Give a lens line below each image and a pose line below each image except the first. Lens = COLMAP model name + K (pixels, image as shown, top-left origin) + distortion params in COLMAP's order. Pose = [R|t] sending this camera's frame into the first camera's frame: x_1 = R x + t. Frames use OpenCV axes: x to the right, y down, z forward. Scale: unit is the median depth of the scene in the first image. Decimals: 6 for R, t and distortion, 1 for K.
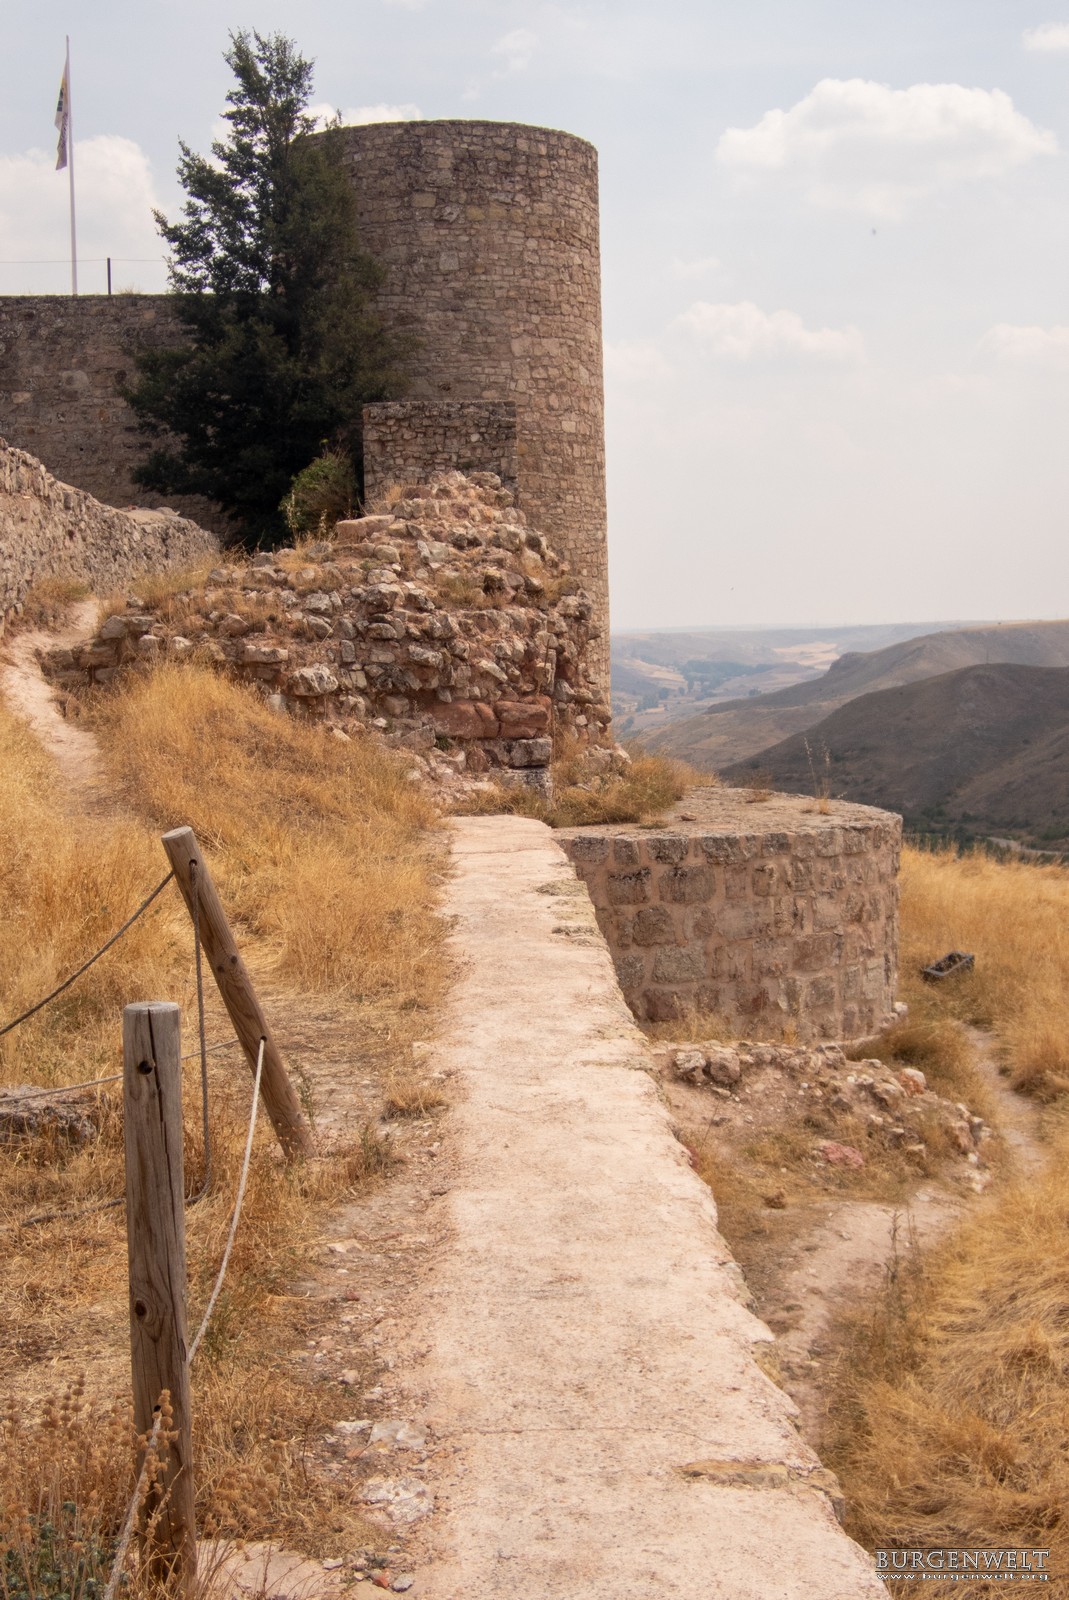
lens RADIAL K [[2182.2, 0, 532.3], [0, 2182.2, 800.5], [0, 0, 1]] dist [-0.002804, 0.000000]
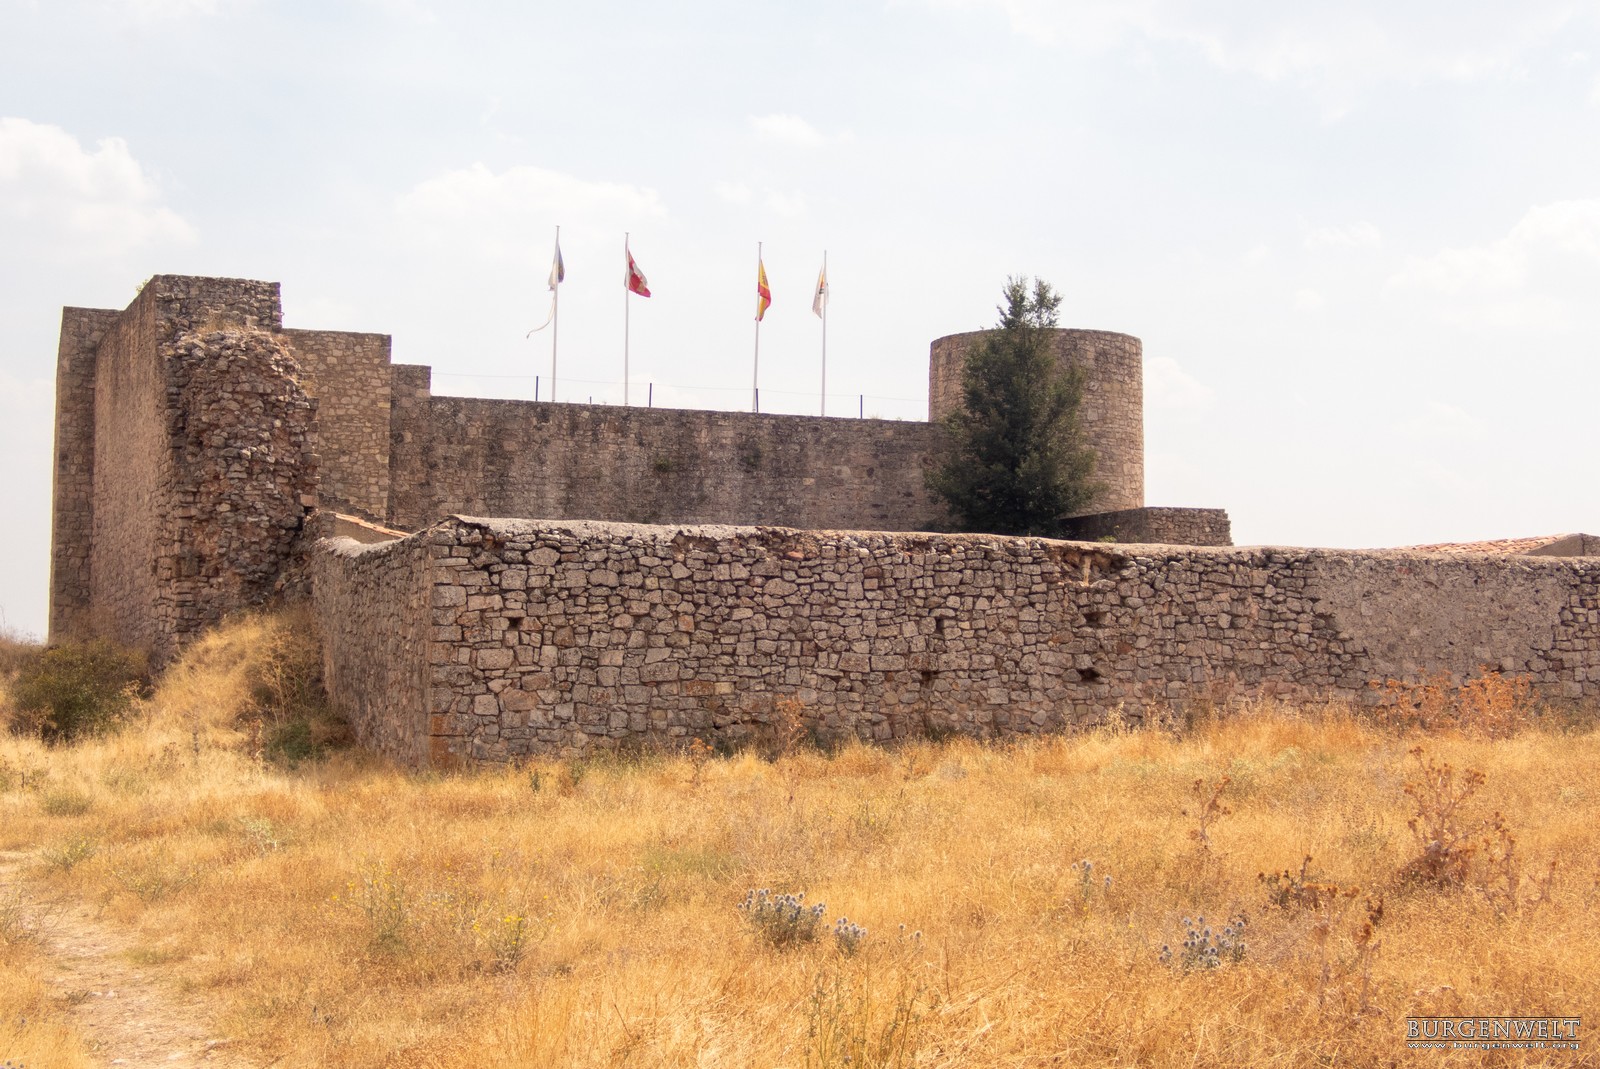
lens RADIAL K [[2182.2, 0, 800.0], [0, 2182.2, 535.1], [0, 0, 1]] dist [-0.002804, 0.000000]
pose [[0.949671, 0.044671, 0.310049, -0.739902], [-0.001156, 0.990273, -0.139135, 0.066473], [-0.313248, 0.131774, 0.940484, -0.440873]]
